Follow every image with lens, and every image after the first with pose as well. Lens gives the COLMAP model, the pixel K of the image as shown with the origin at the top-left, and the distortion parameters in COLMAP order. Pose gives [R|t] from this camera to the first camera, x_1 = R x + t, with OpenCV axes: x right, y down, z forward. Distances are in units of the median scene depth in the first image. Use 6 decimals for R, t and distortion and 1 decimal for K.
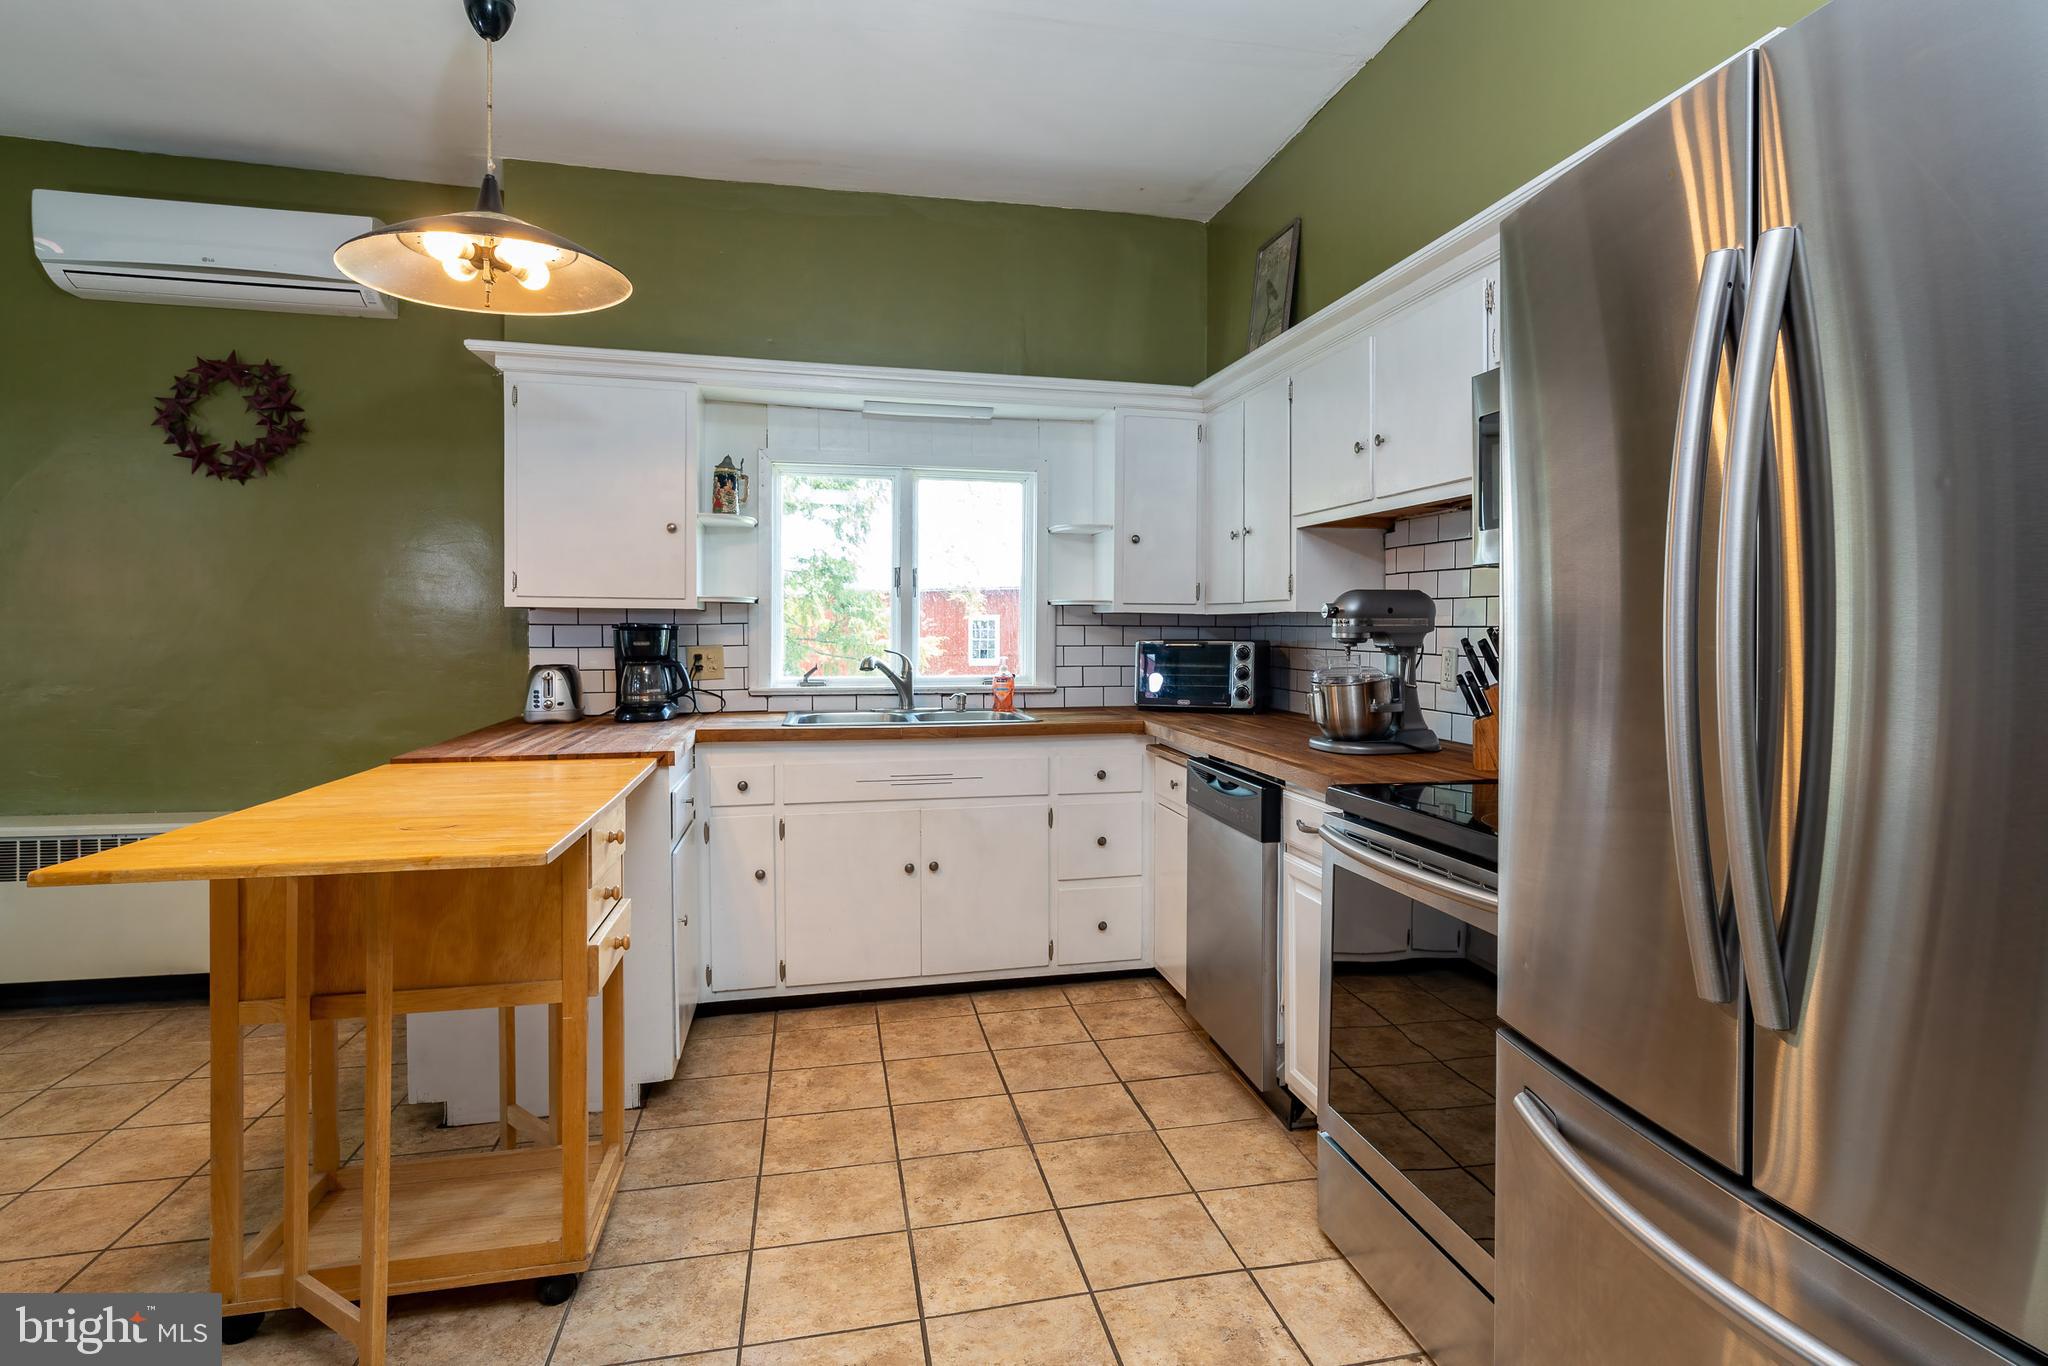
lens RADIAL K [[1109.4, 0, 1091.0], [0, 1109.4, 649.2], [0, 0, 1]] dist [0.000079, 0.001797]
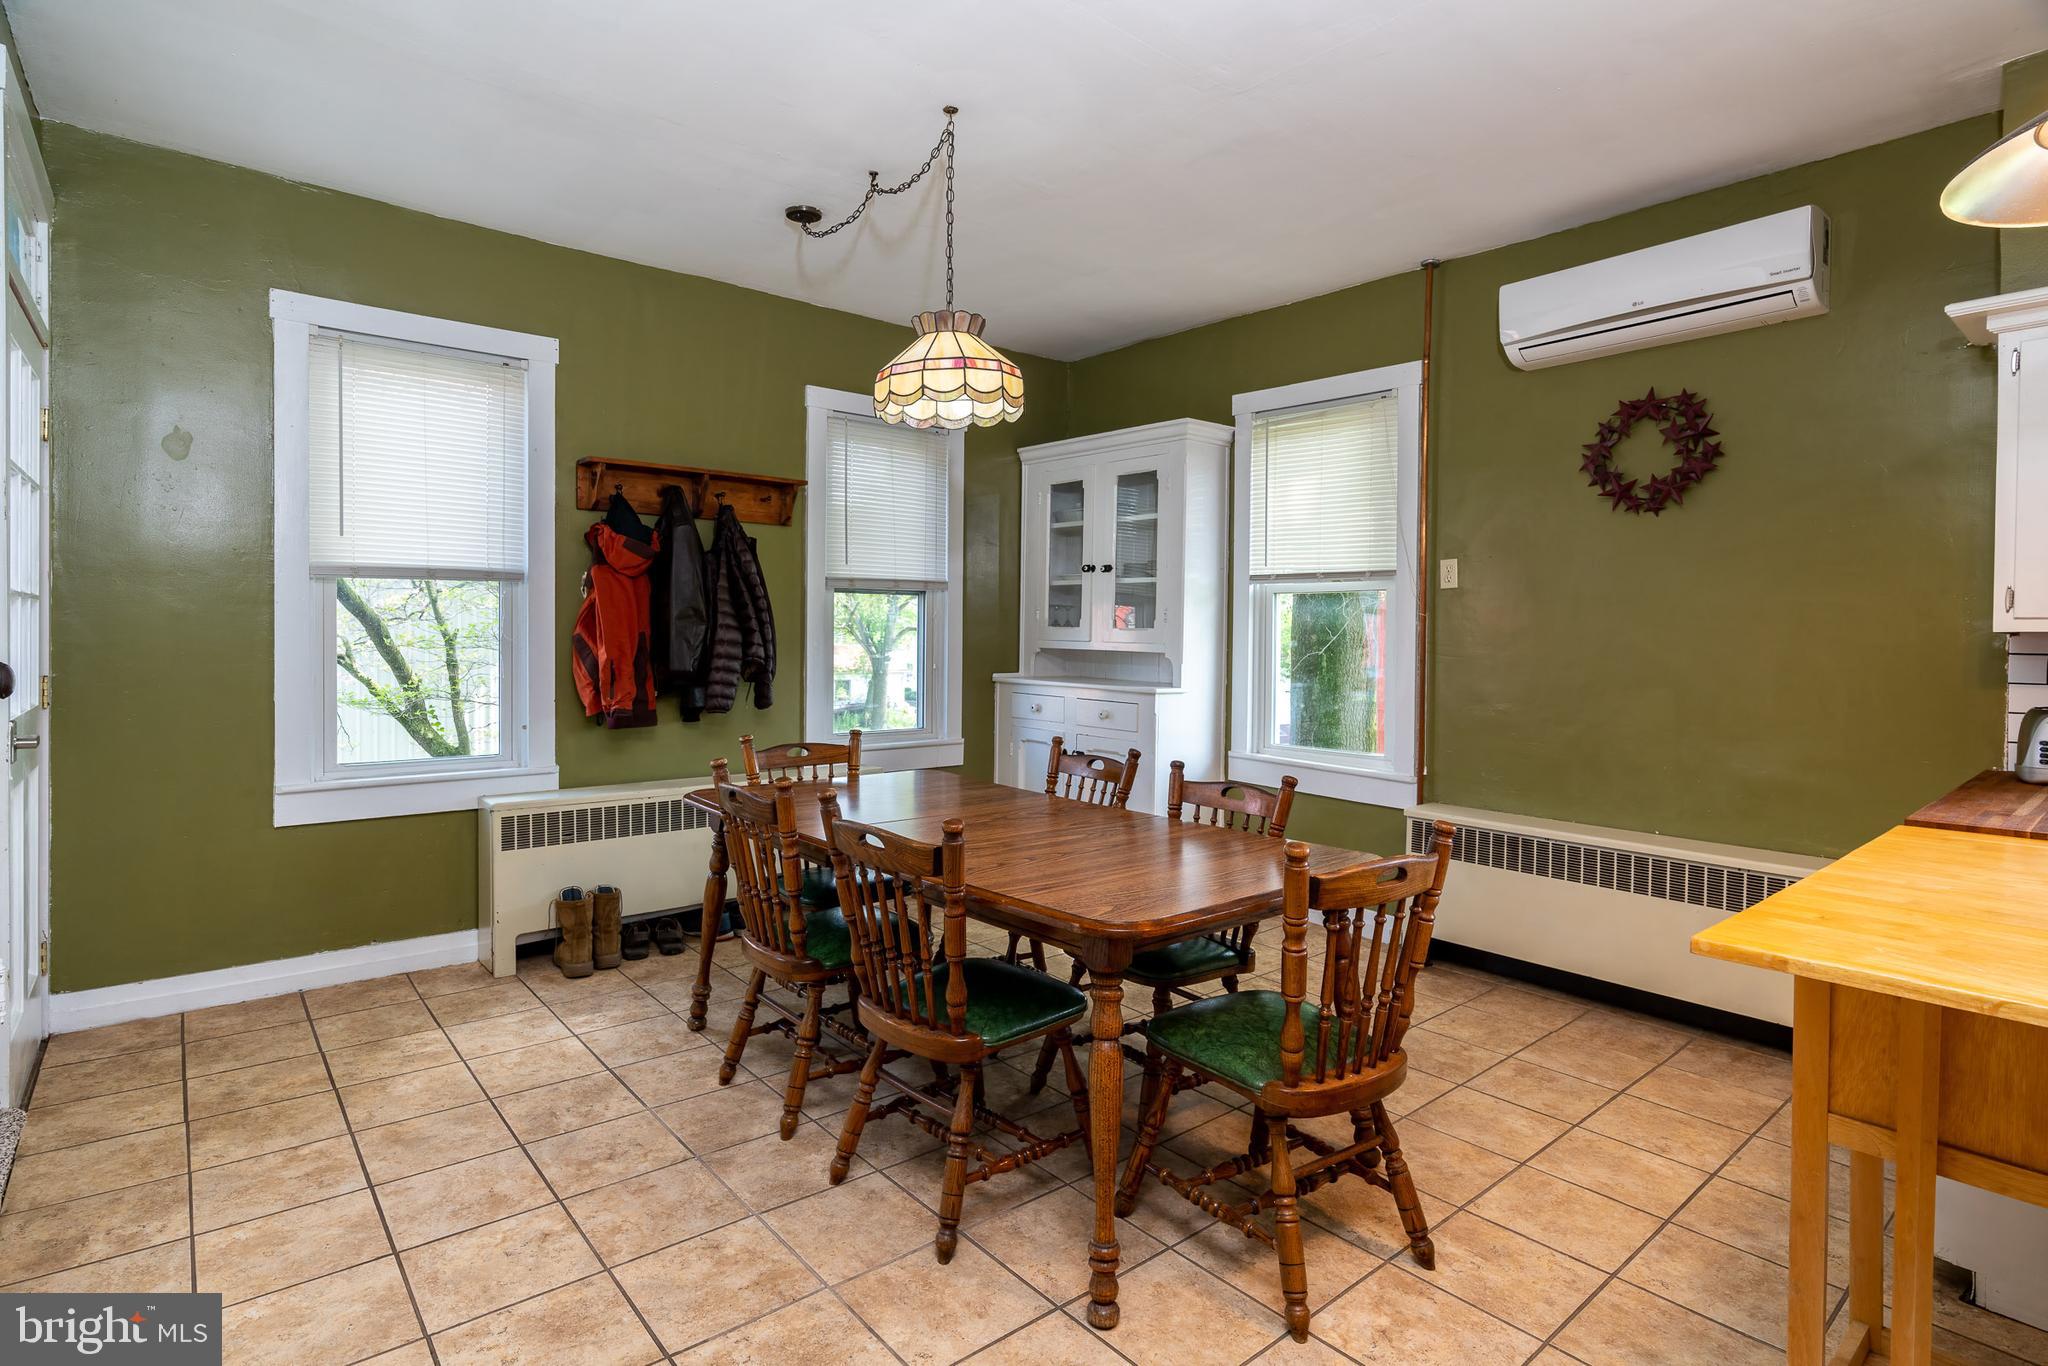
lens RADIAL K [[1039.1, 0, 1028.0], [0, 1039.1, 667.1], [0, 0, 1]] dist [-0.016865, 0.000900]
pose [[0.442437, 0.017976, -0.896619, -0.163277], [-0.023655, 0.999685, 0.008370, -0.002864], [0.896487, 0.017507, 0.442723, 0.057080]]
